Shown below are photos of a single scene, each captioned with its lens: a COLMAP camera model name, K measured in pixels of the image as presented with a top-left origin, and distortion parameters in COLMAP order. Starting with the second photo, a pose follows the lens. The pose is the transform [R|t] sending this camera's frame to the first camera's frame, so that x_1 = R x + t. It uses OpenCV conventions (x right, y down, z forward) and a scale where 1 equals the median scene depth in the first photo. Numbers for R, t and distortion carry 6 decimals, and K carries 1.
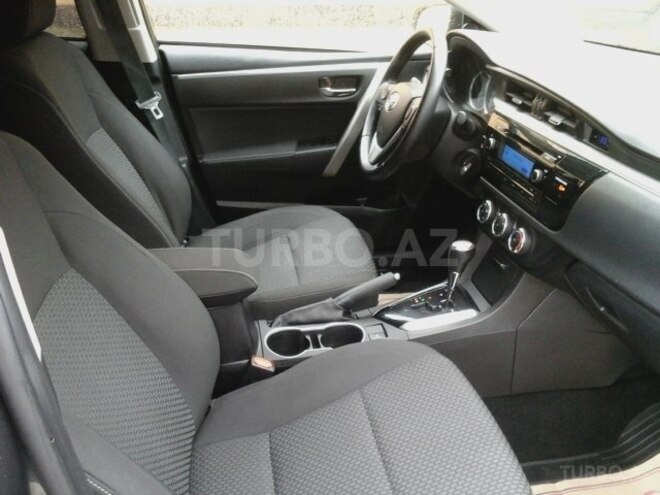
lens RADIAL K [[494.2, 0, 330.0], [0, 494.2, 247.5], [0, 0, 1]] dist [0.002441, 0.001123]
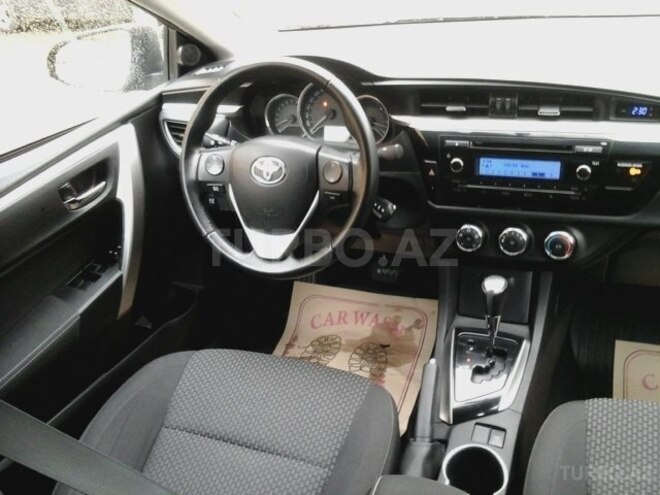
lens RADIAL K [[494.2, 0, 330.0], [0, 494.2, 247.5], [0, 0, 1]] dist [0.002441, 0.001123]
pose [[0.541810, -0.518698, 0.661357, -0.443345], [0.510045, 0.828325, 0.231801, -0.421705], [-0.668054, 0.211730, 0.713355, 0.611743]]
